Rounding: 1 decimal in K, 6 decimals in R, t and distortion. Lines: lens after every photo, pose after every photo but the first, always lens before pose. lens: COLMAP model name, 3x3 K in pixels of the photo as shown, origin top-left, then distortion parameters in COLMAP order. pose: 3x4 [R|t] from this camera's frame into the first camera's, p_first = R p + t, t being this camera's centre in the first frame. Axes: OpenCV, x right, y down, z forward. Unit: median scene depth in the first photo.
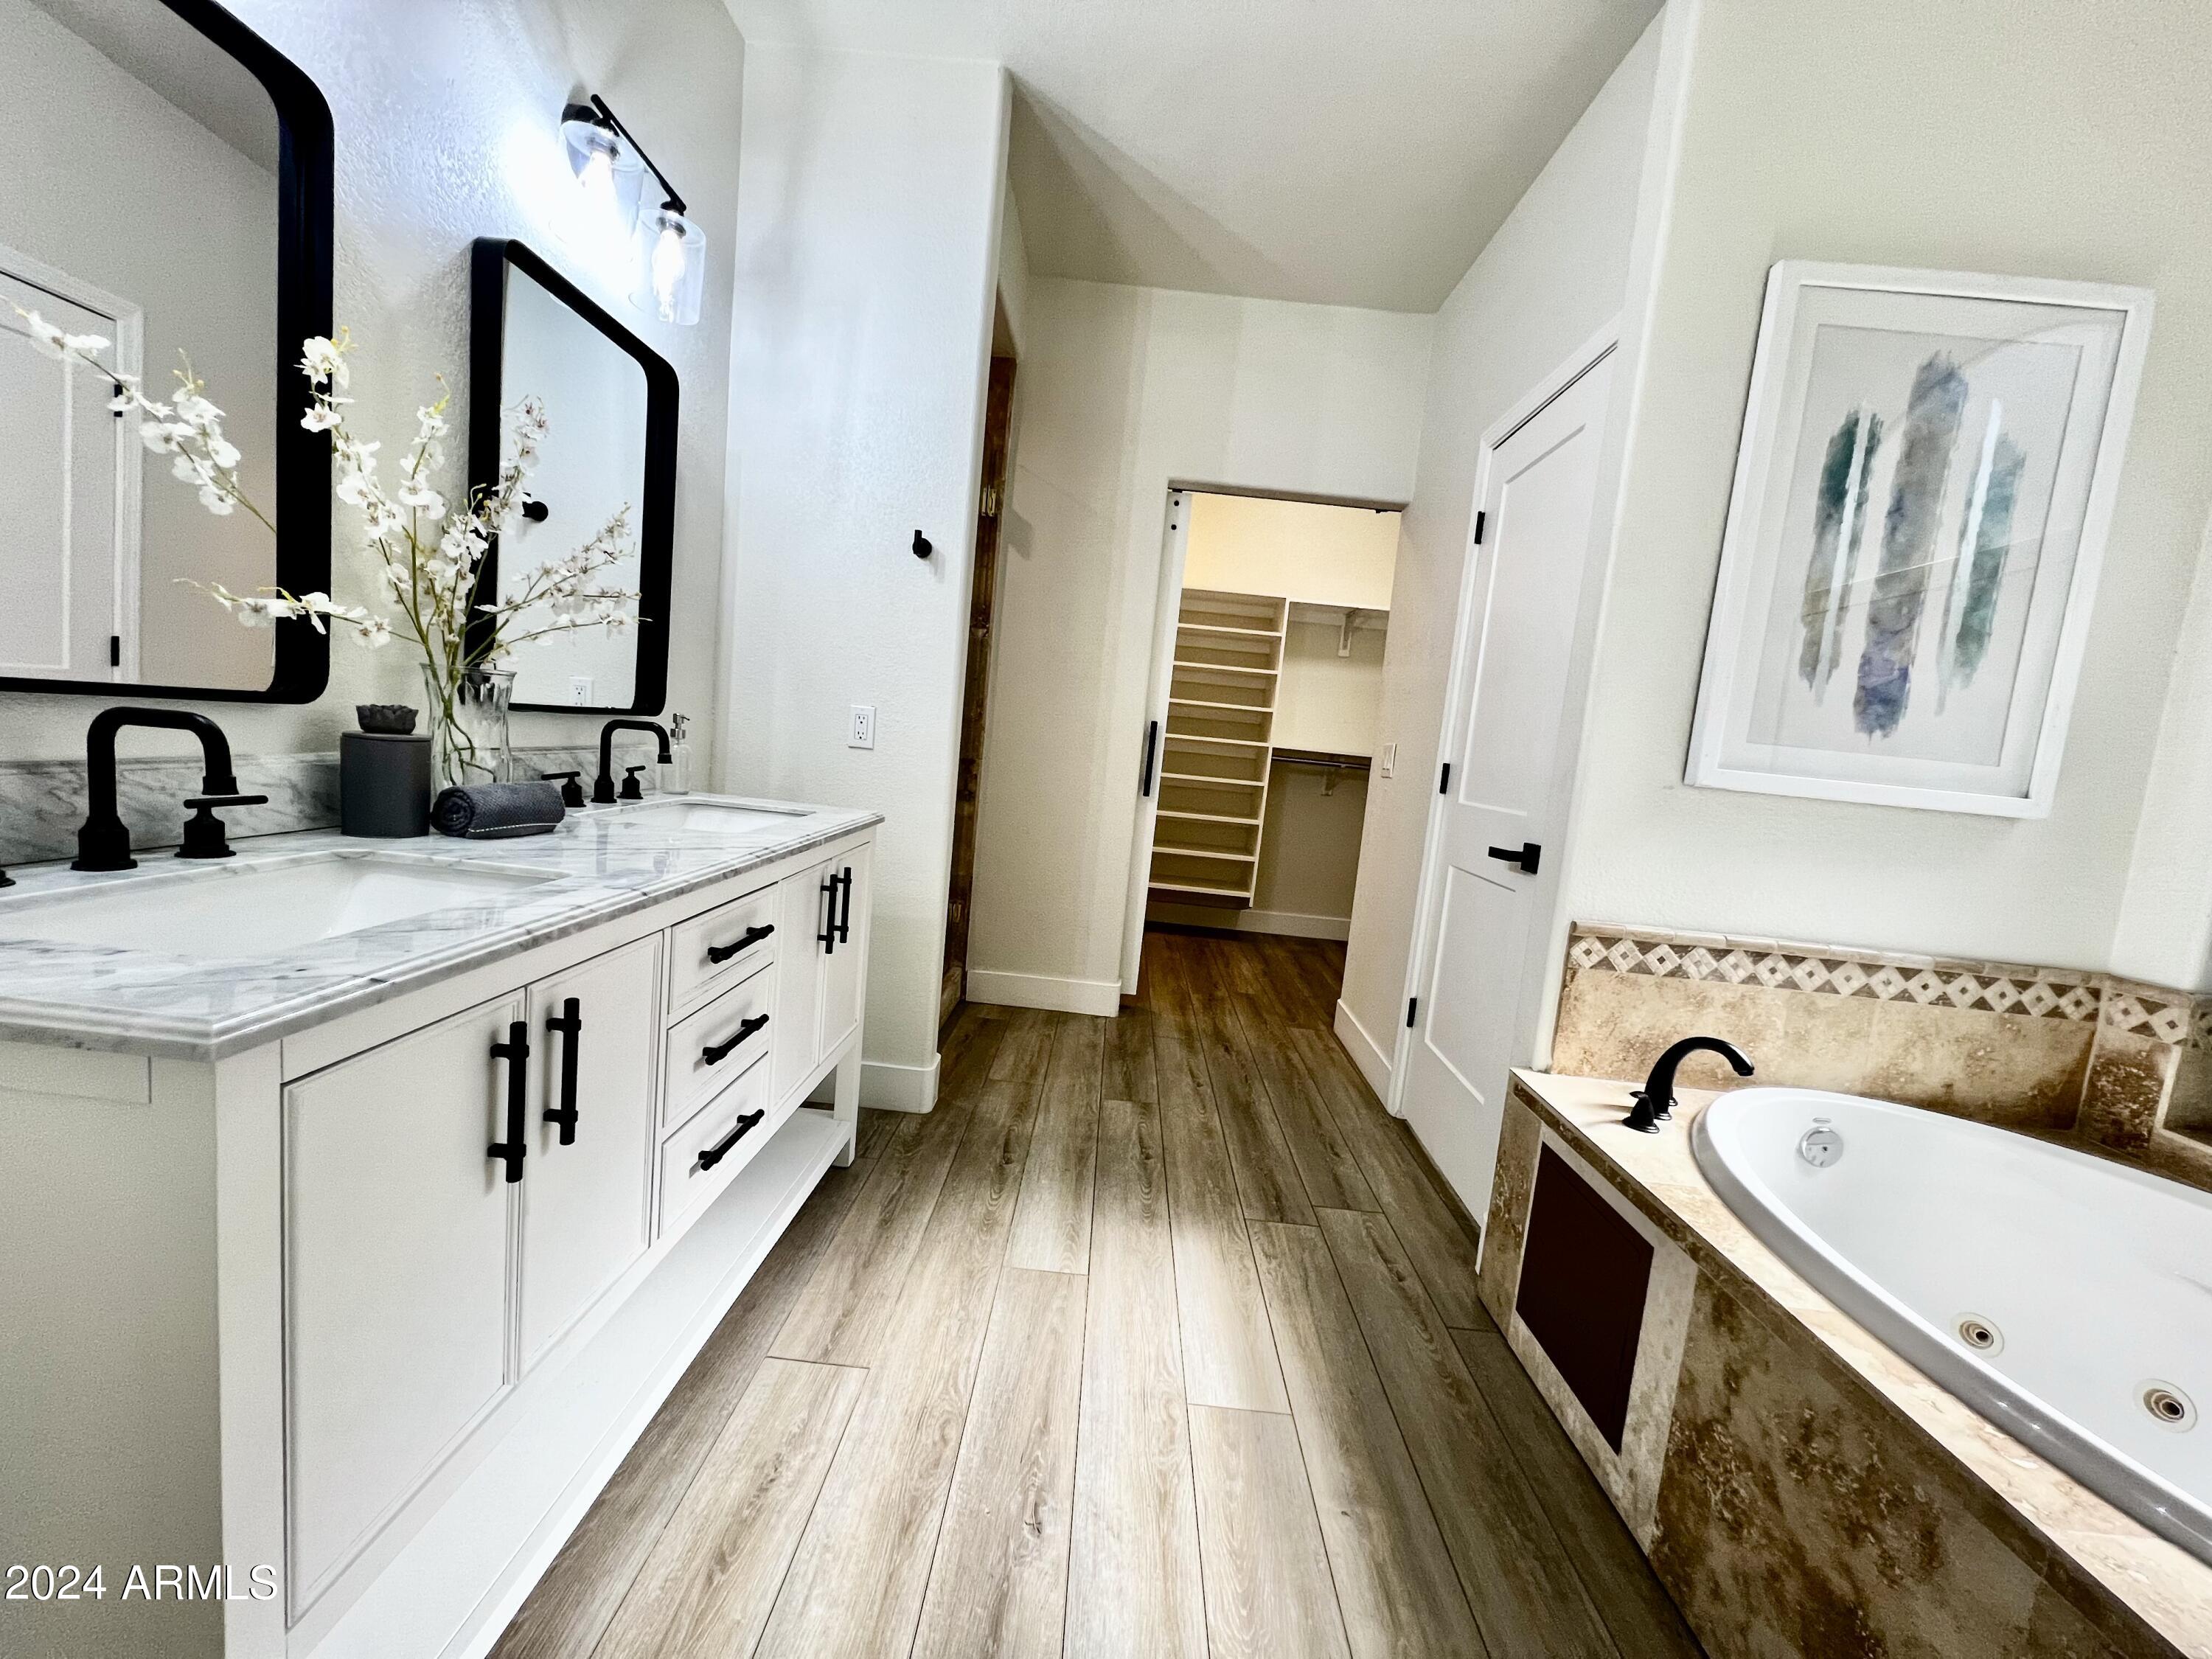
lens RADIAL K [[874.9, 0, 1106.0], [0, 874.9, 829.5], [0, 0, 1]] dist [0.001085, 0.000592]
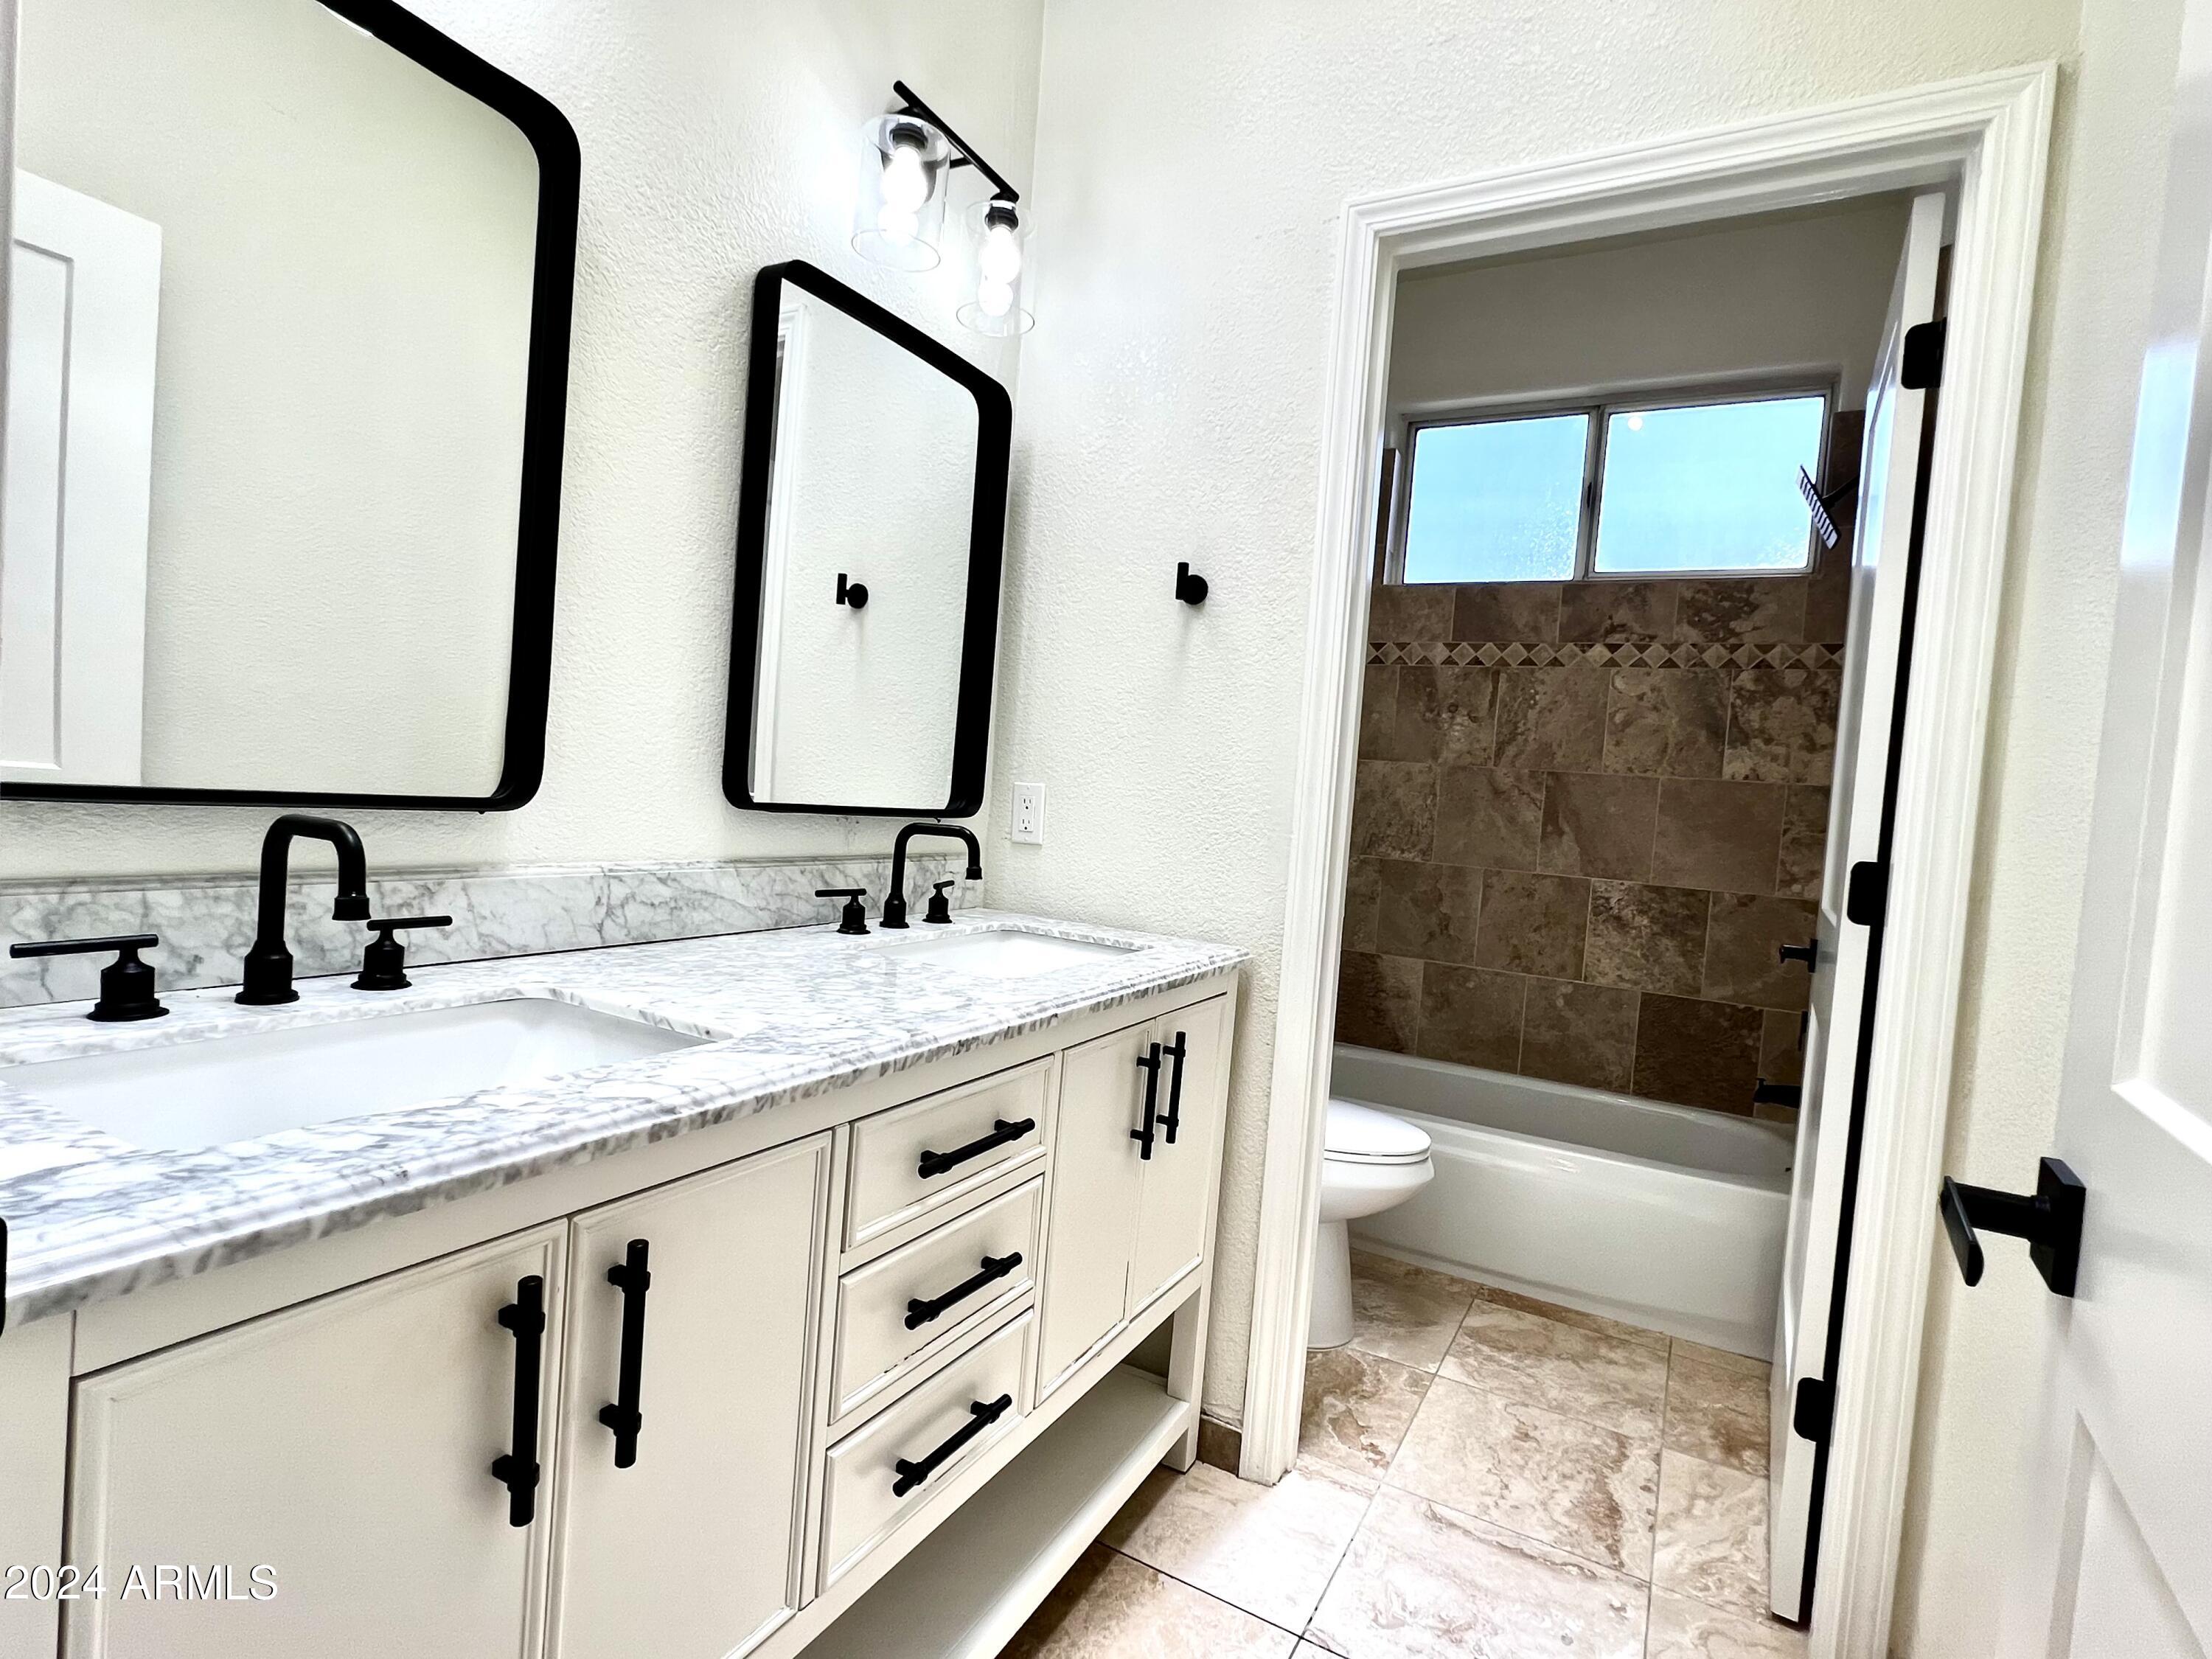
lens RADIAL K [[1090.3, 0, 1112.9], [0, 1090.3, 842.8], [0, 0, 1]] dist [-0.000703, -0.000181]
pose [[0.895110, -0.003056, -0.445835, 0.048439], [-0.043524, 0.994601, -0.094202, -0.026350], [0.443716, 0.103726, 0.890144, 0.239322]]
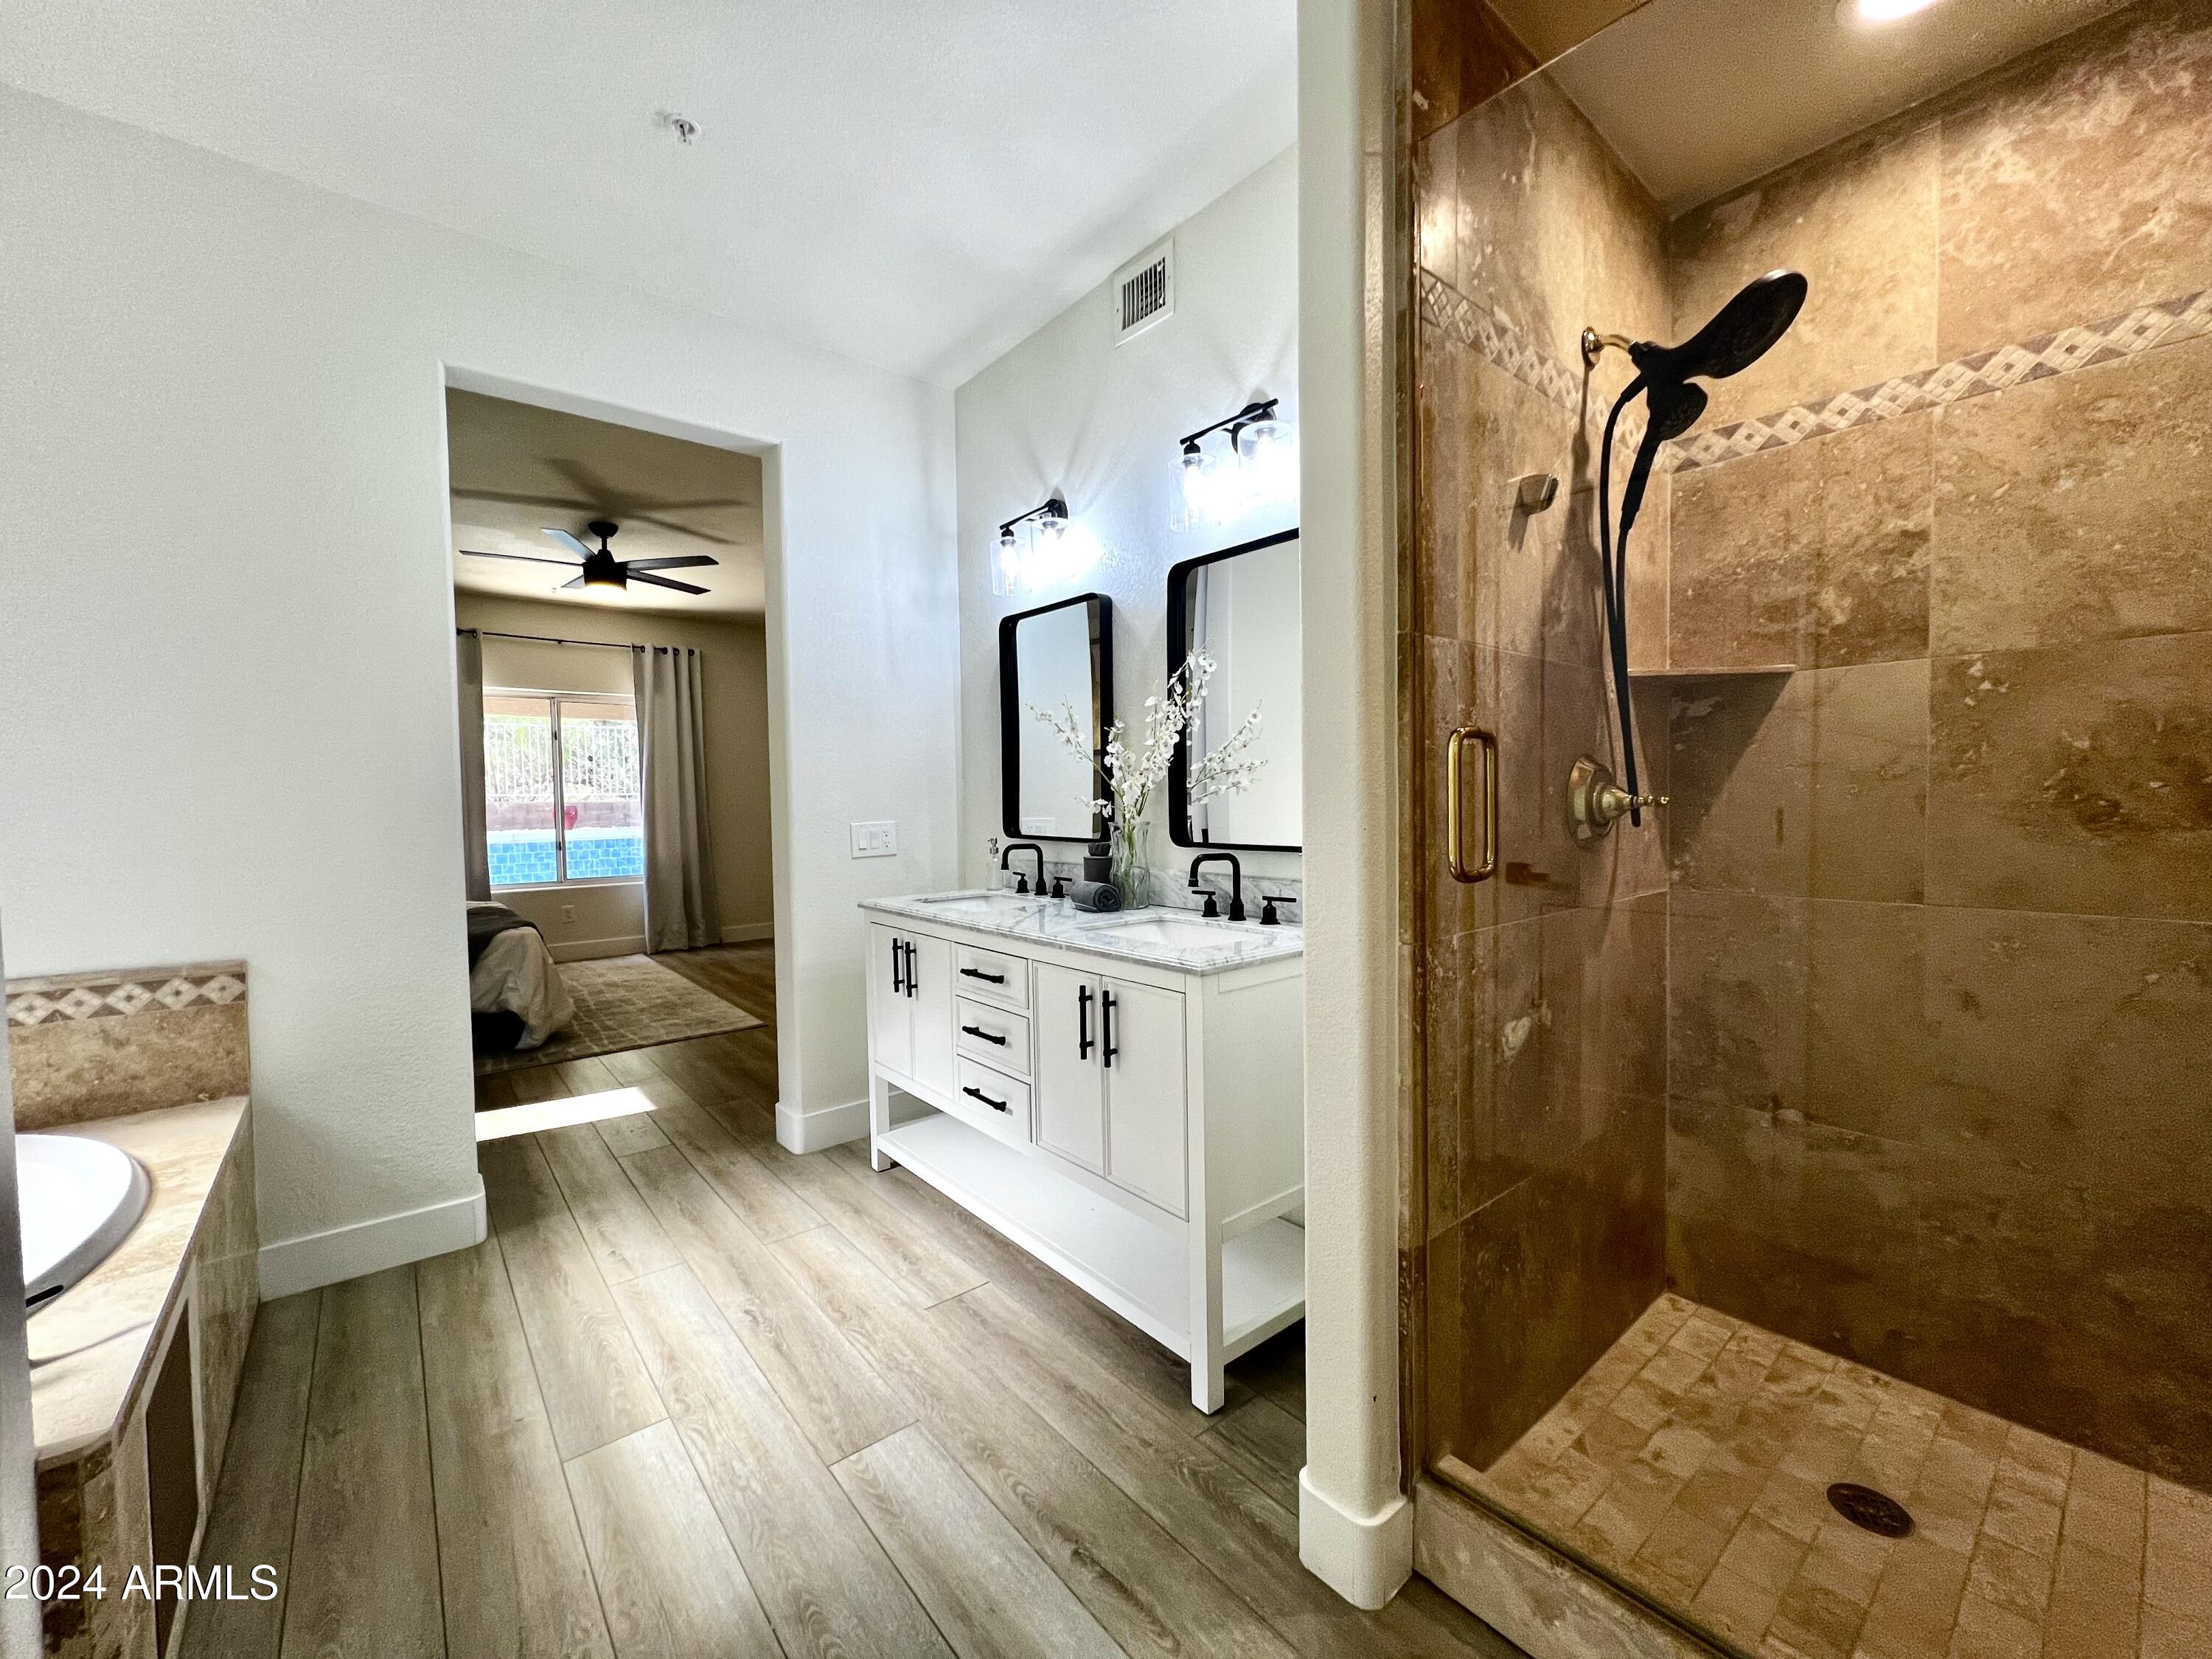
lens RADIAL K [[874.9, 0, 1106.0], [0, 874.9, 829.5], [0, 0, 1]] dist [0.001085, 0.000592]
pose [[-0.750365, -0.060349, -0.658263, 0.473661], [-0.128628, 0.990119, 0.055852, -0.245995], [0.648388, 0.126581, -0.750713, 2.172205]]
